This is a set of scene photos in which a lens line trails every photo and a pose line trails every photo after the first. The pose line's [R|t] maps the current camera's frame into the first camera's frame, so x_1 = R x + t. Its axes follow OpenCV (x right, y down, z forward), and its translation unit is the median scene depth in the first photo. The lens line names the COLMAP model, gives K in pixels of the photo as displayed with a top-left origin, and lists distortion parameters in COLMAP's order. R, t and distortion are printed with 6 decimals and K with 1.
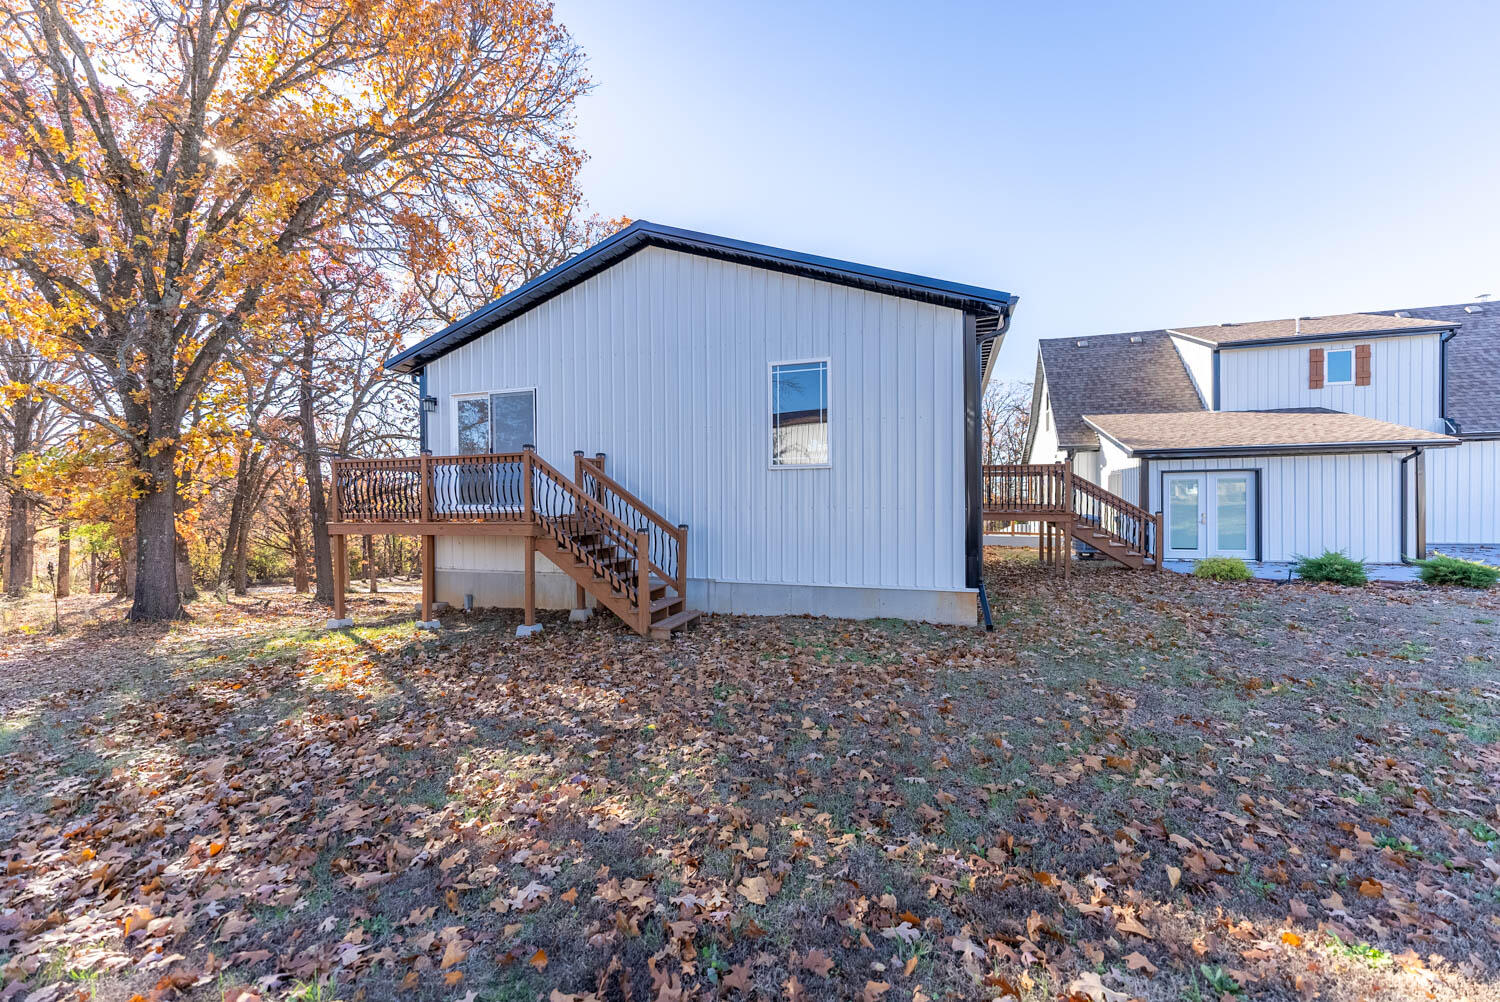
lens RADIAL K [[590.2, 0, 749.5], [0, 590.2, 502.6], [0, 0, 1]] dist [0.002149, -0.000855]
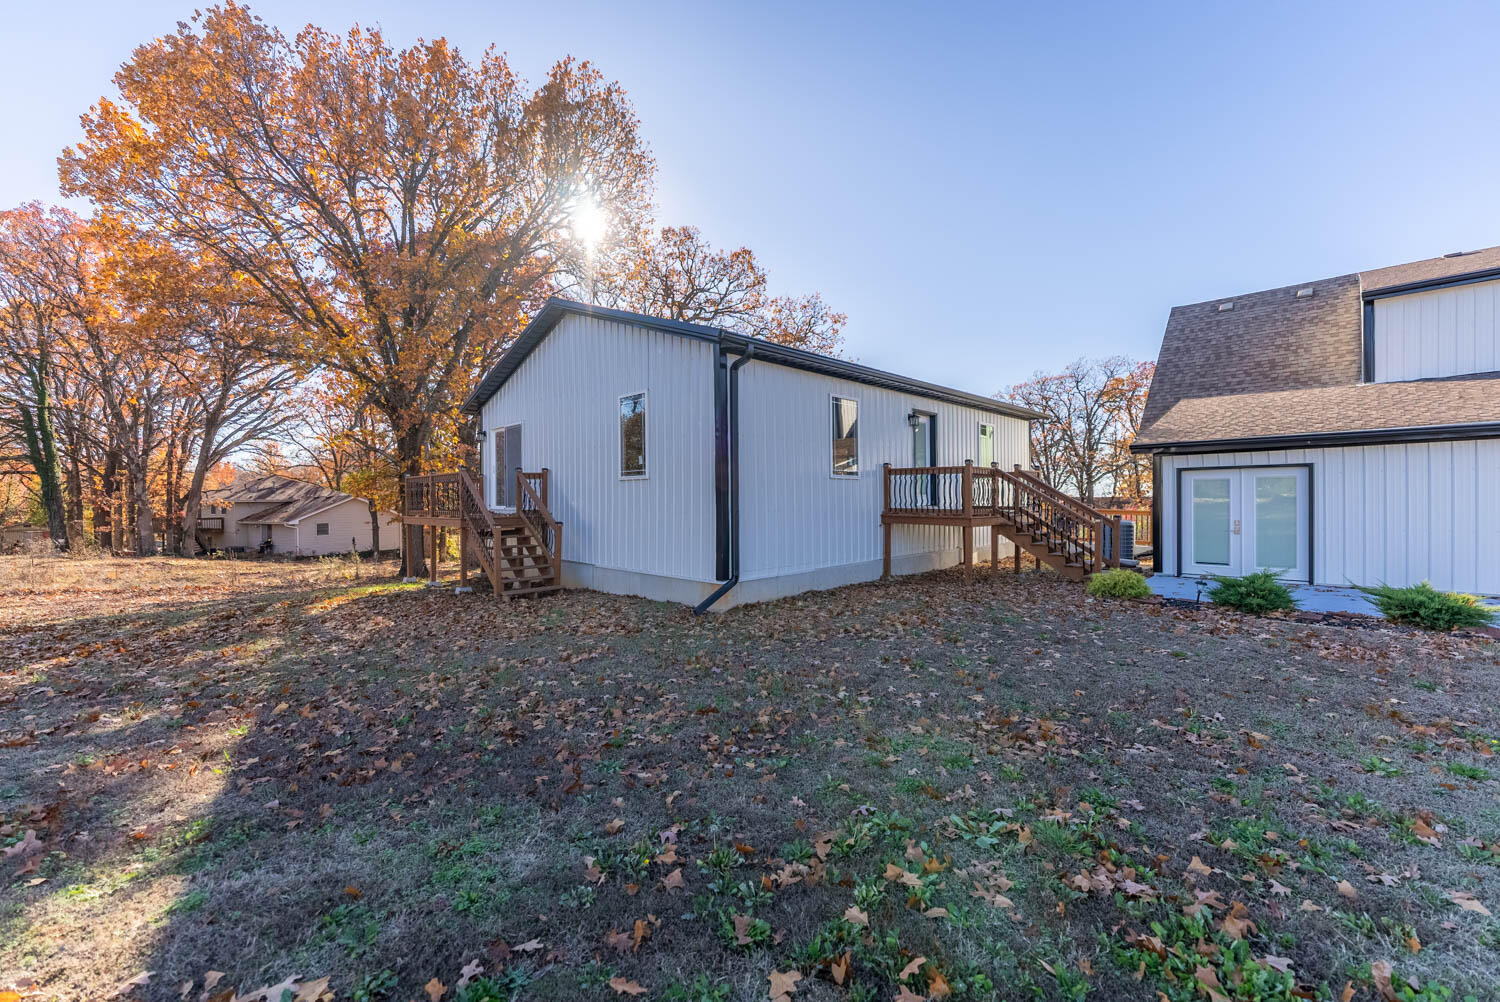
lens RADIAL K [[590.2, 0, 773.7], [0, 590.2, 498.2], [0, 0, 1]] dist [0.002149, -0.000855]
pose [[0.898880, 0.002575, -0.438188, 0.910488], [-0.002214, 0.999997, 0.001336, -0.018508], [0.438190, -0.000230, 0.898883, 0.011146]]
